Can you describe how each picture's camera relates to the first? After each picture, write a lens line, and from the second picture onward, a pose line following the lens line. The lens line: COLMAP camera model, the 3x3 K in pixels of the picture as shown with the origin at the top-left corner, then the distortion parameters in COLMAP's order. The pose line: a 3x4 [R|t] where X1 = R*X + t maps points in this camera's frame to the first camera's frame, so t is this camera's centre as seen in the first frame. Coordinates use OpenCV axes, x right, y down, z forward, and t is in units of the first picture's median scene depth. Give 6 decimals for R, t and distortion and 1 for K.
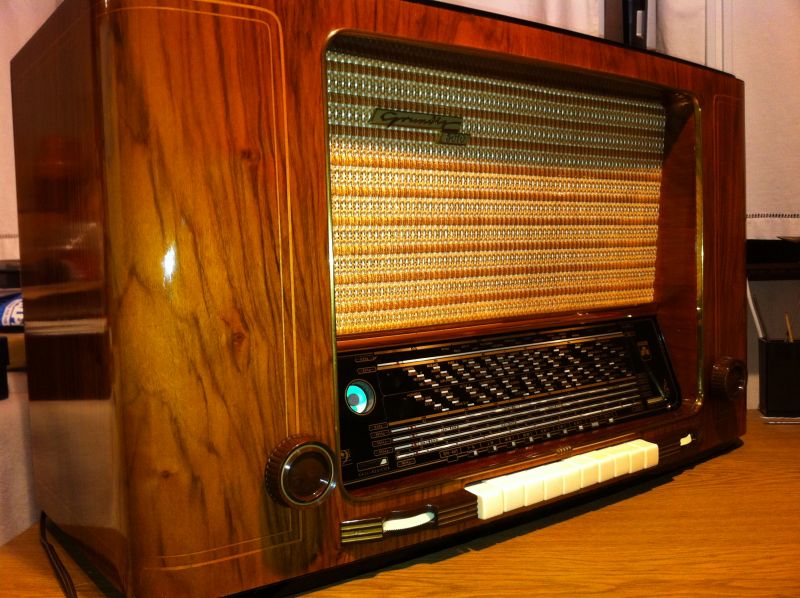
lens RADIAL K [[737.5, 0, 400.0], [0, 737.5, 299.0], [0, 0, 1]] dist [0.099348, -0.270641]
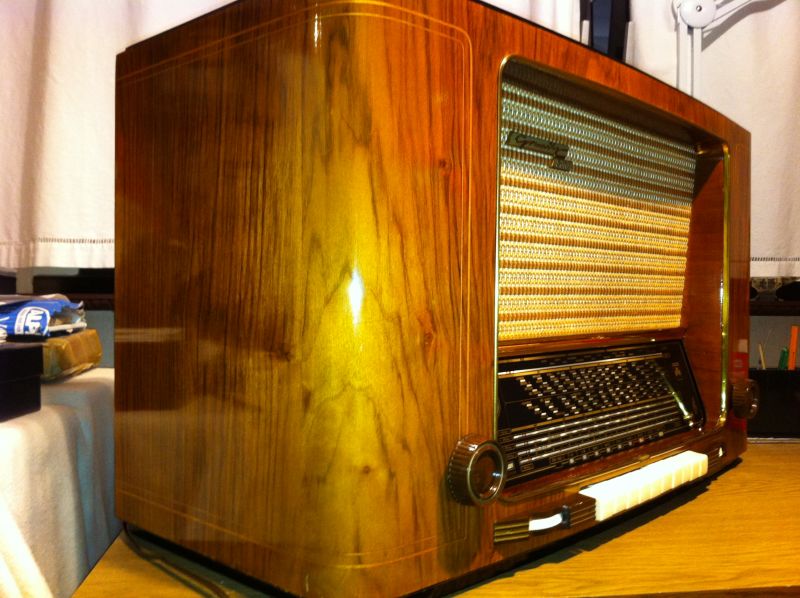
lens RADIAL K [[737.5, 0, 400.0], [0, 737.5, 299.0], [0, 0, 1]] dist [0.099348, -0.270641]
pose [[0.984502, 0.036211, 0.171597, -0.386165], [-0.027852, 0.998316, -0.050878, 0.045362], [-0.173150, 0.045310, 0.983853, -0.010892]]
